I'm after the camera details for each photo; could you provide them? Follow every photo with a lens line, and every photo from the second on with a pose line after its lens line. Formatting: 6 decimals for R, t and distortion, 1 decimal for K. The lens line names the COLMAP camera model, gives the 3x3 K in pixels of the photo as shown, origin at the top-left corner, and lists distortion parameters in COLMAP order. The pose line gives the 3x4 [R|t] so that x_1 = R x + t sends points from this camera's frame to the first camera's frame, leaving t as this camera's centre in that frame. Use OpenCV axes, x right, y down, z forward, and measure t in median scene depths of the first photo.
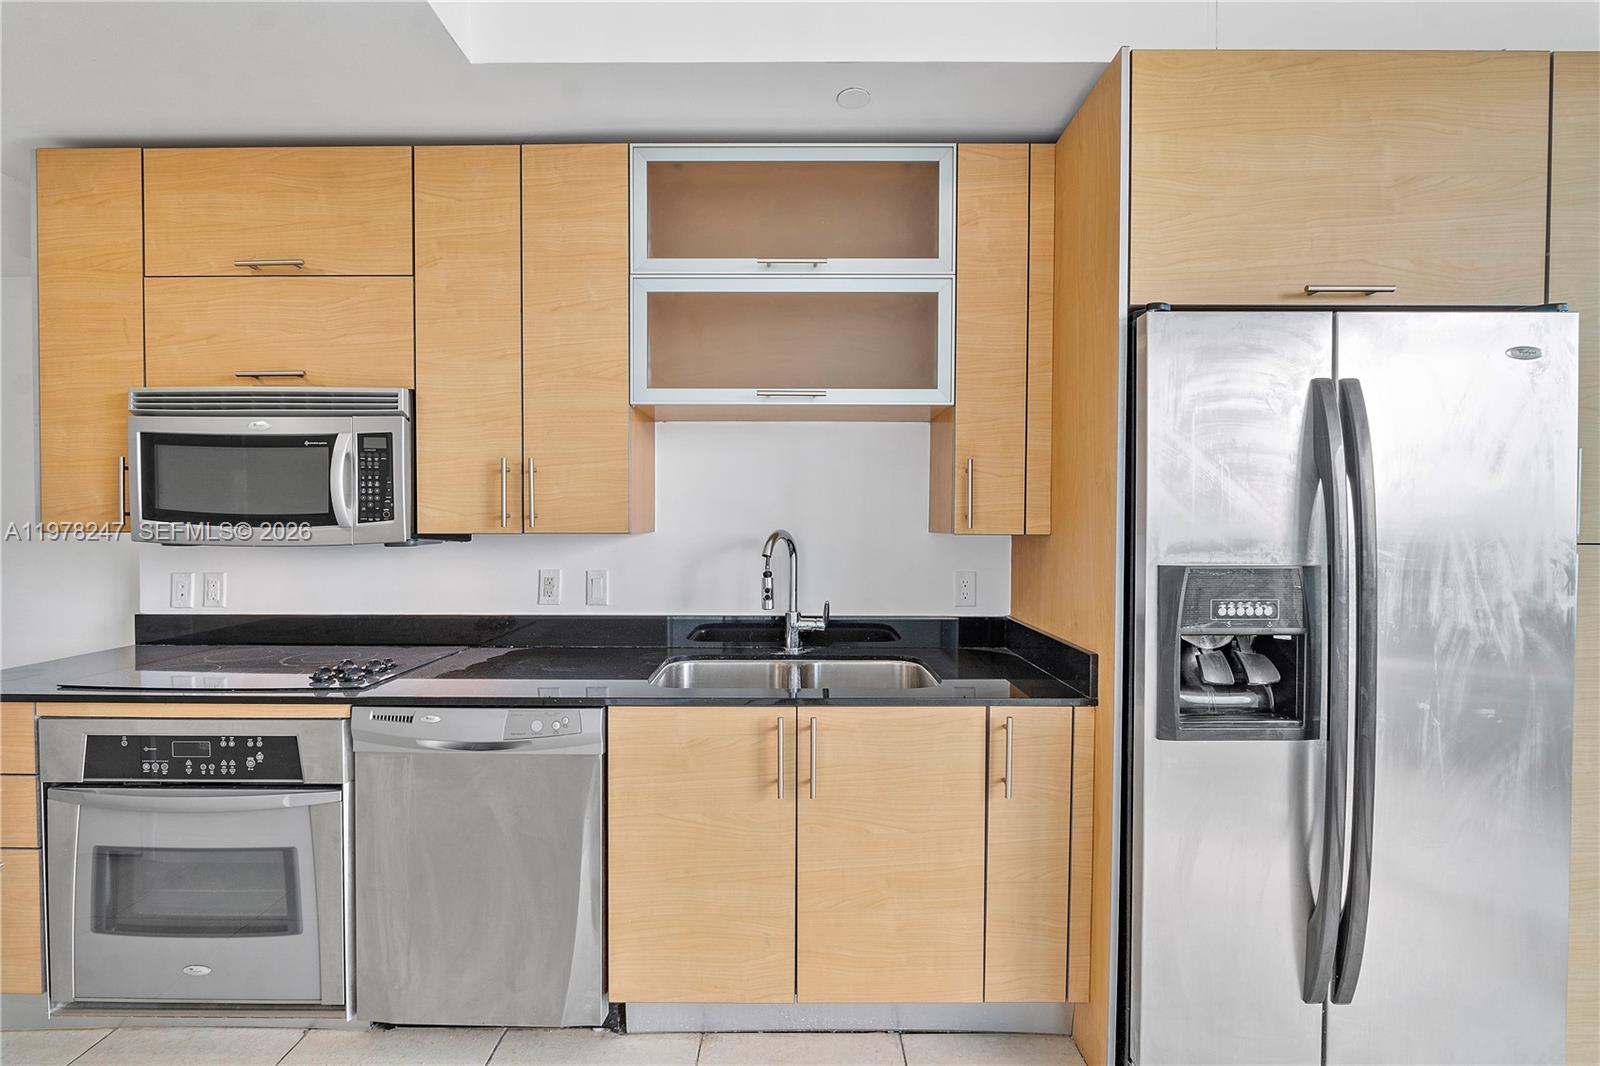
lens RADIAL K [[669.3, 0, 802.0], [0, 669.3, 536.5], [0, 0, 1]] dist [-0.001655, -0.000082]
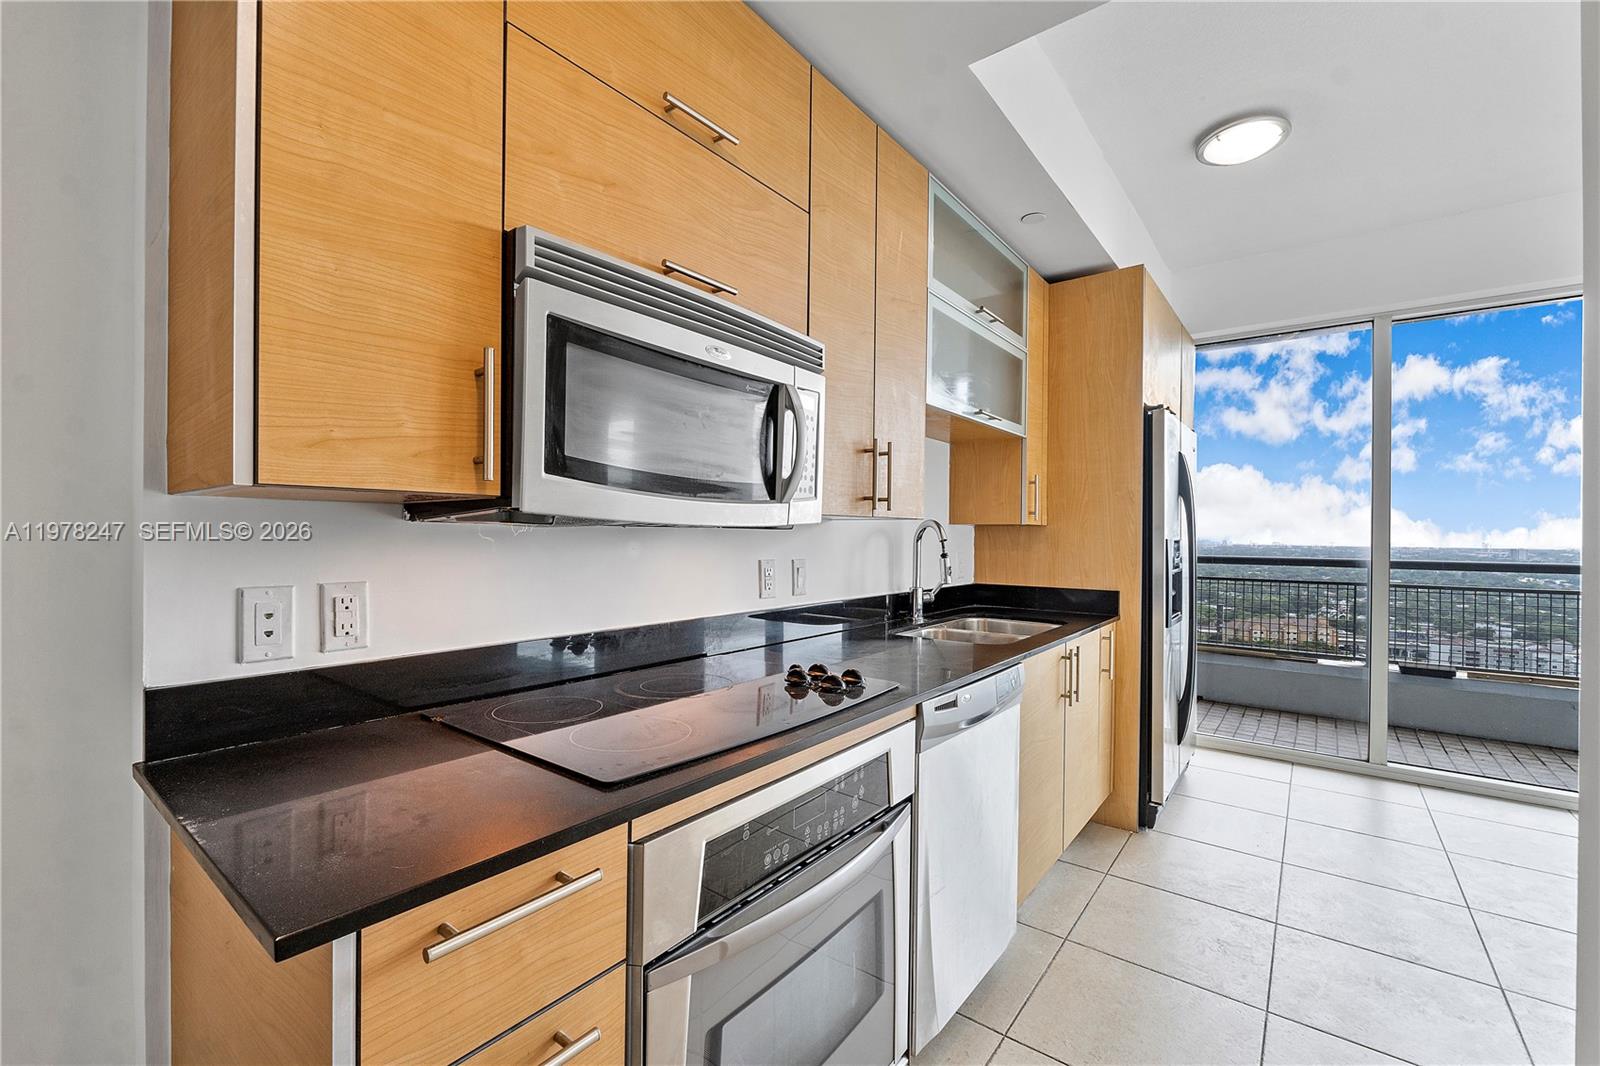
lens RADIAL K [[669.3, 0, 804.7], [0, 669.3, 533.1], [0, 0, 1]] dist [-0.001655, -0.000082]
pose [[0.605043, 0.004976, 0.796177, -1.284148], [0.007207, 0.999905, -0.011726, 0.030501], [-0.796160, 0.012833, 0.604950, 0.498432]]
